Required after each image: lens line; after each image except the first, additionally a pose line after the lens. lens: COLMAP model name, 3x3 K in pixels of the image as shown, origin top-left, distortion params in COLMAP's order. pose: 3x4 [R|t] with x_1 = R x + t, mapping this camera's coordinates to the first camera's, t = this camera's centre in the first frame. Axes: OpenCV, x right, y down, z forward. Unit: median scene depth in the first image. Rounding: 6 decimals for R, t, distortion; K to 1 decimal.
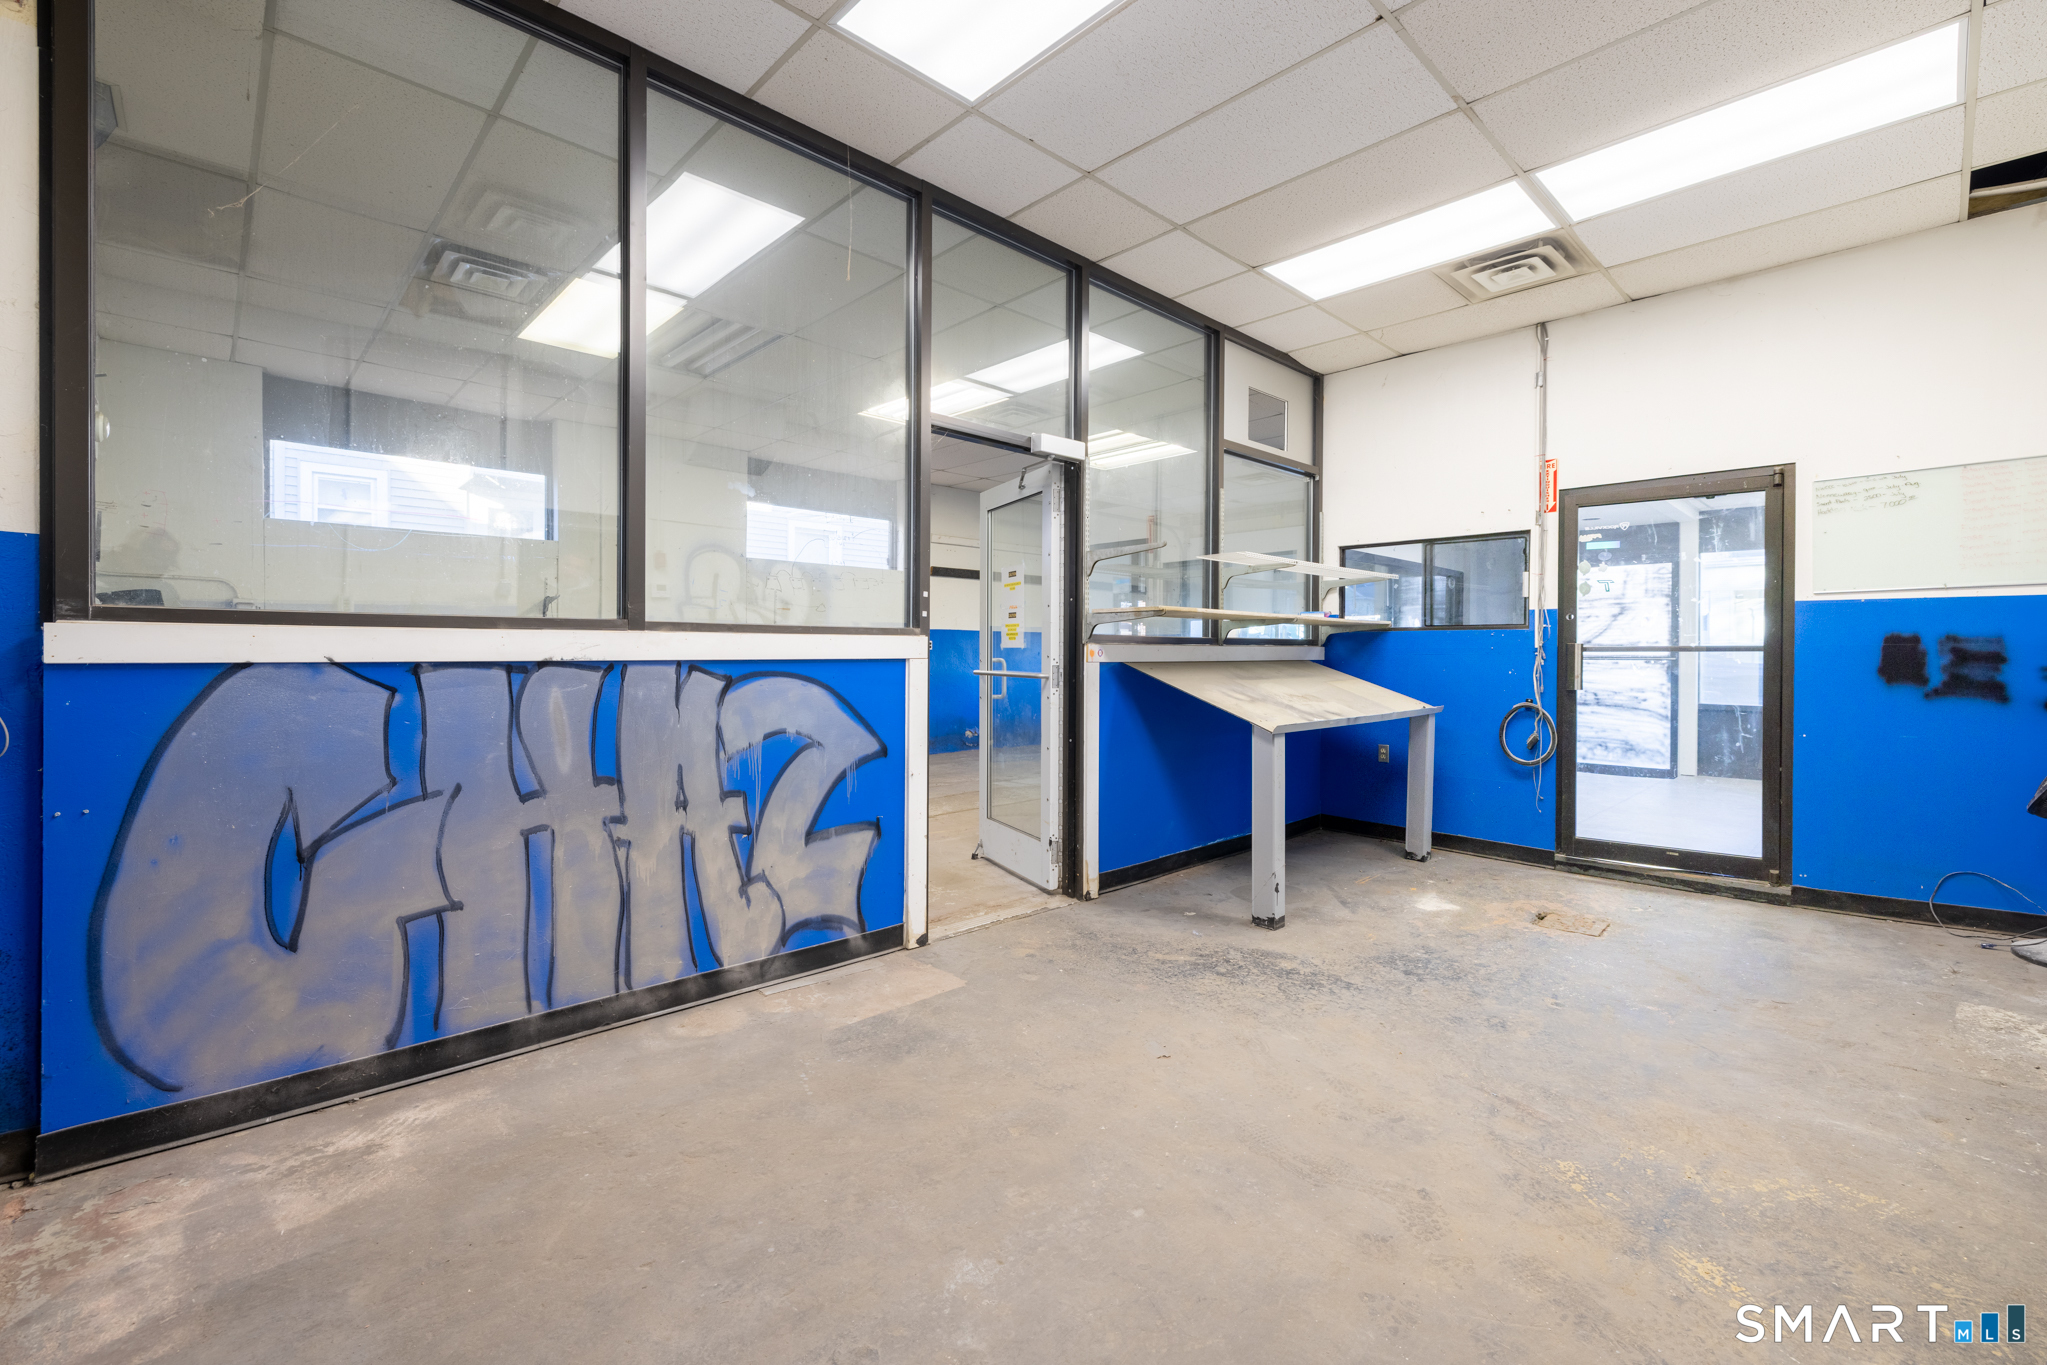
lens RADIAL K [[865.1, 0, 1023.3], [0, 865.1, 664.6], [0, 0, 1]] dist [0.003624, 0.000151]
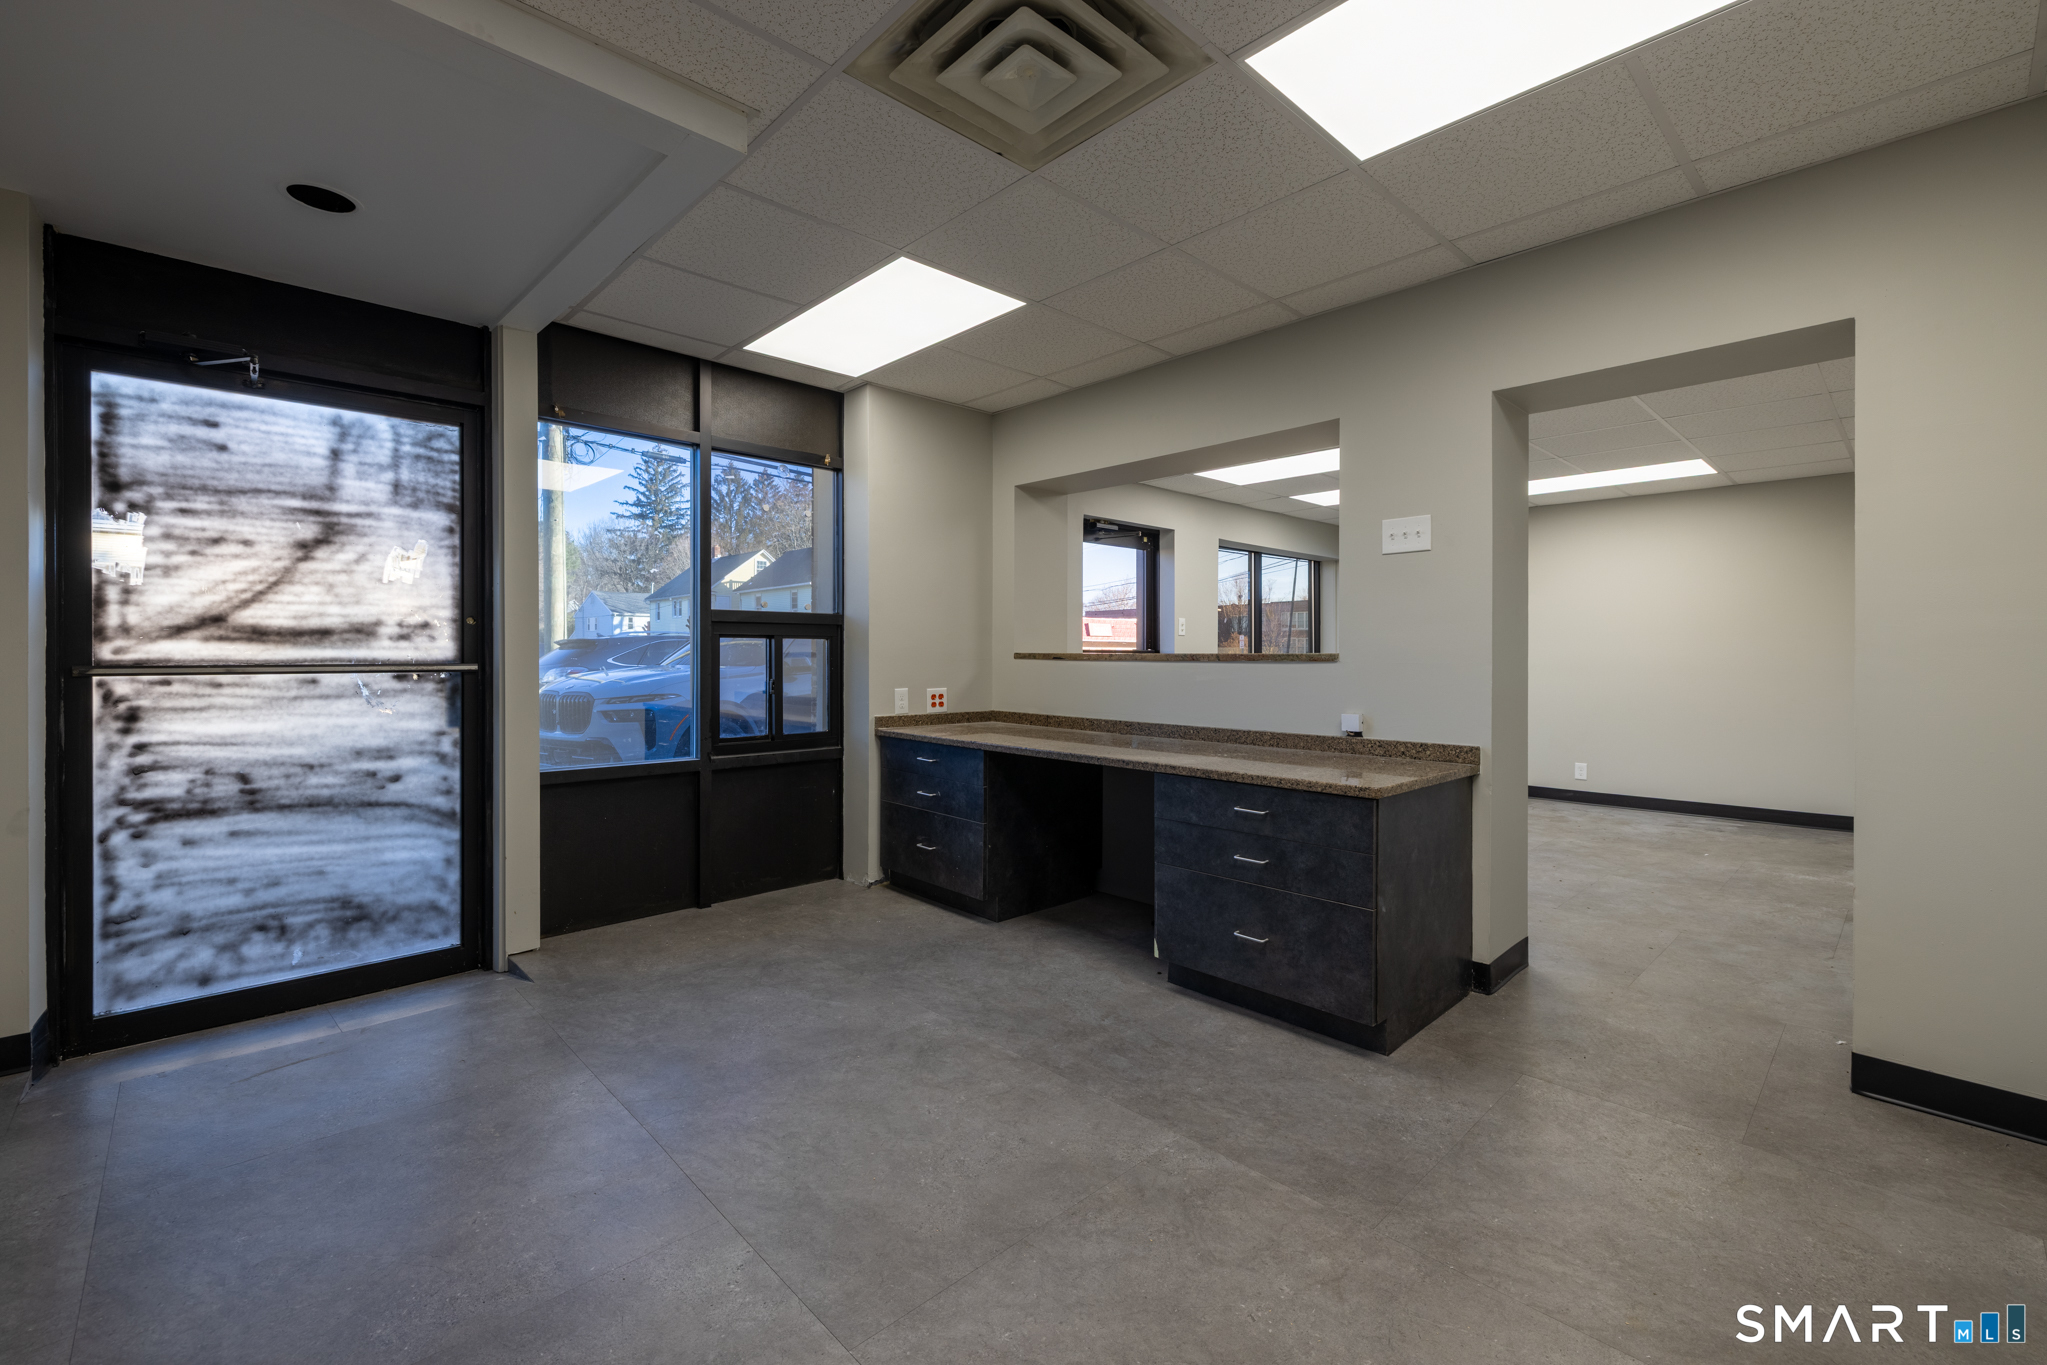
lens RADIAL K [[865.1, 0, 1027.5], [0, 865.1, 657.7], [0, 0, 1]] dist [0.003624, 0.000151]
pose [[-0.009416, -0.006327, 0.999936, 0.340541], [0.006982, 0.999955, 0.006393, -0.011839], [-0.999931, 0.007042, -0.009371, 0.731876]]
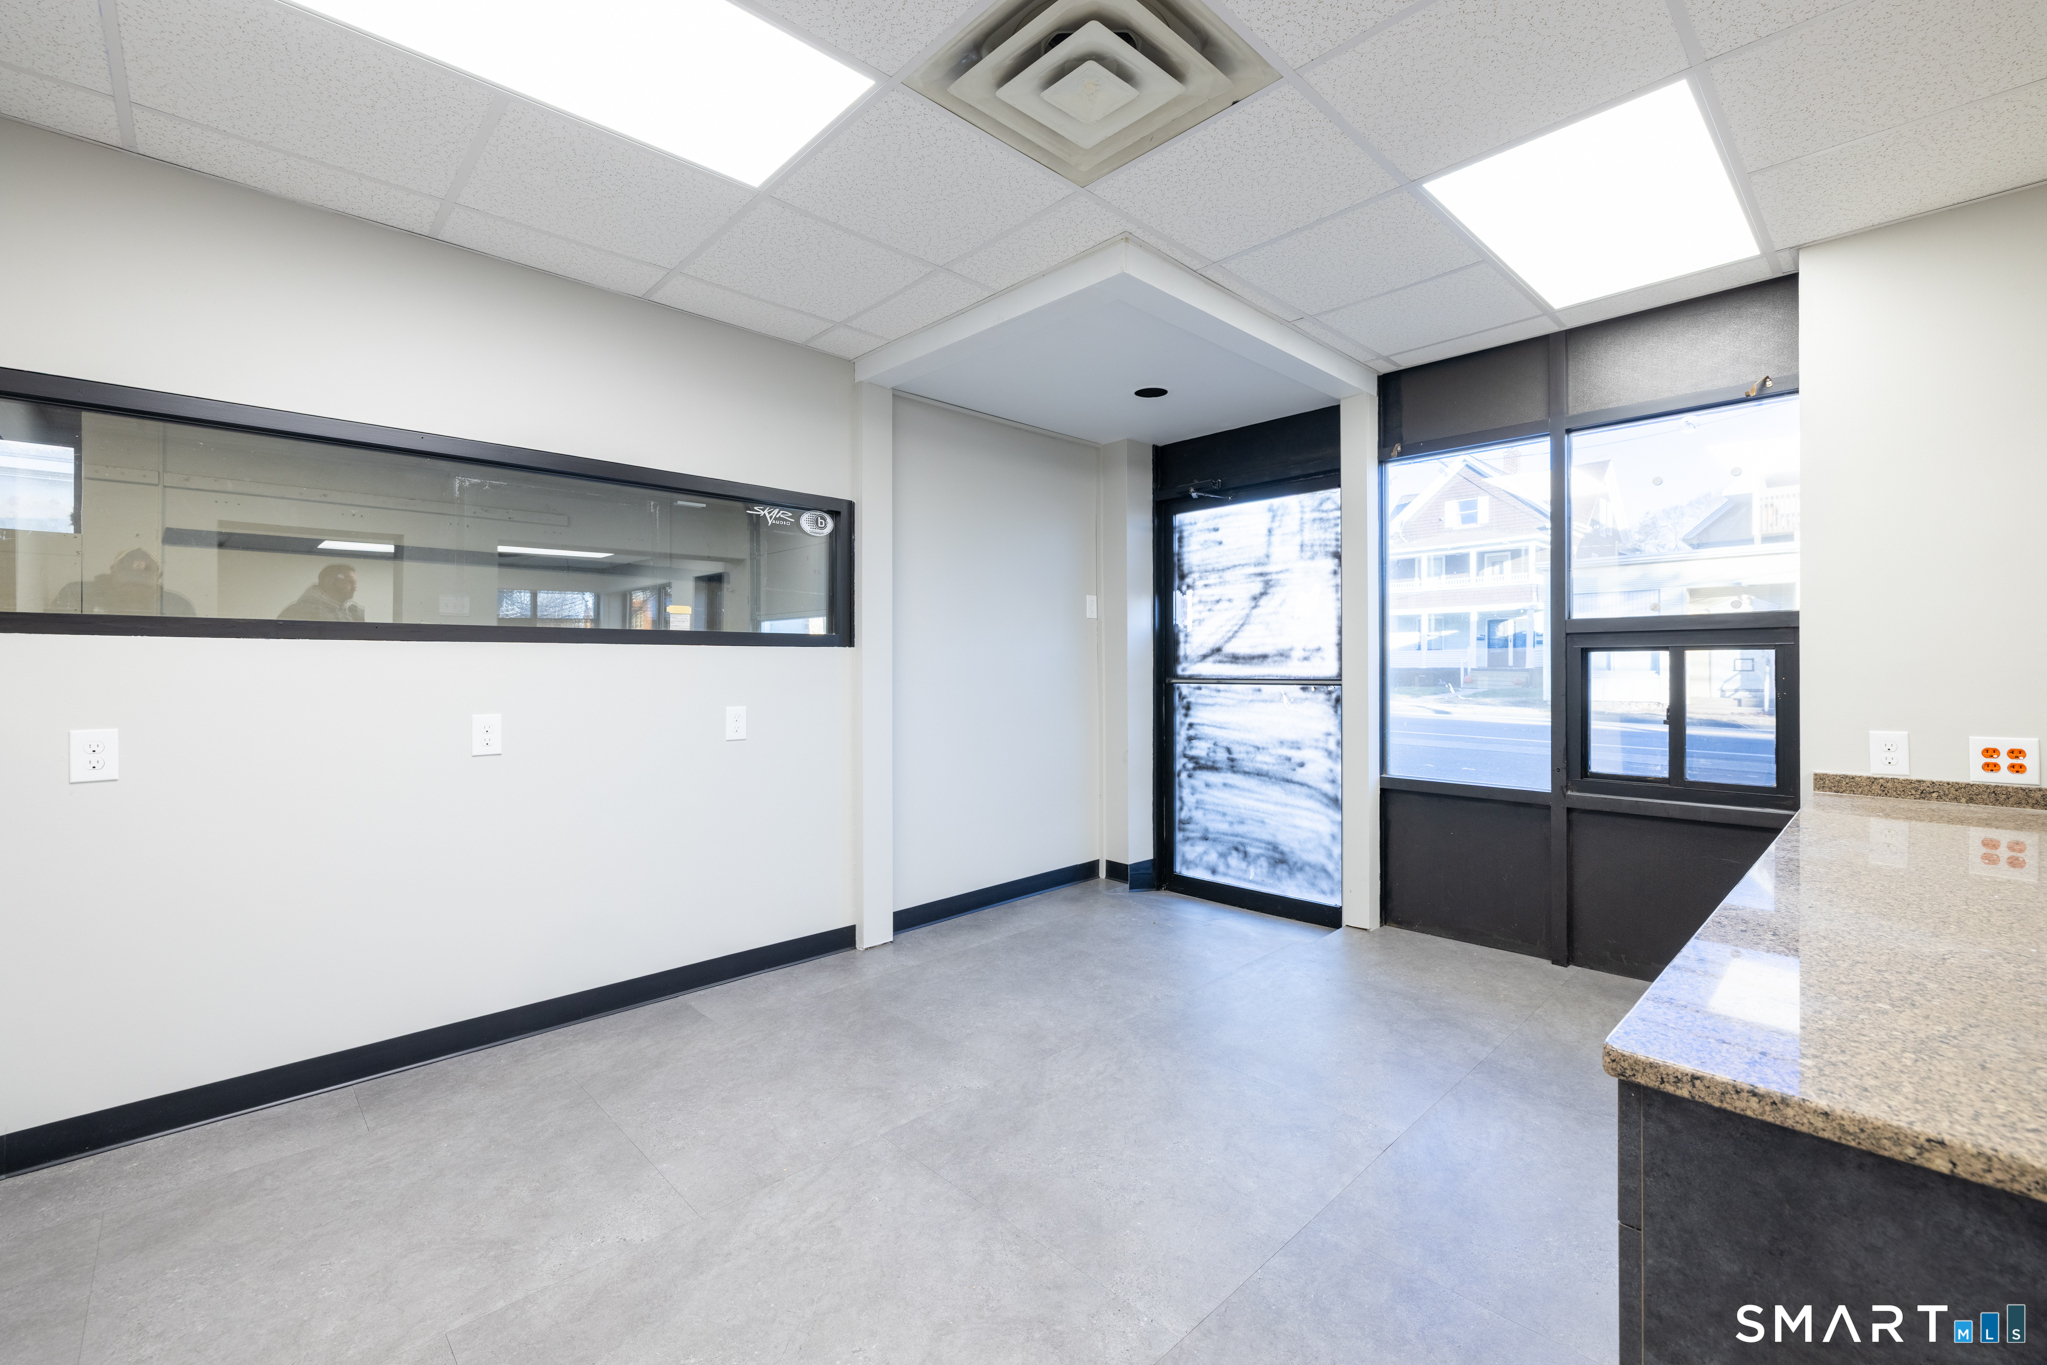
lens RADIAL K [[865.1, 0, 1024.2], [0, 865.1, 662.0], [0, 0, 1]] dist [0.003624, 0.000151]
pose [[0.999932, -0.007645, 0.008784, 0.554783], [0.007758, 0.999888, -0.012803, -0.013187], [-0.008685, 0.012870, 0.999879, 0.501522]]
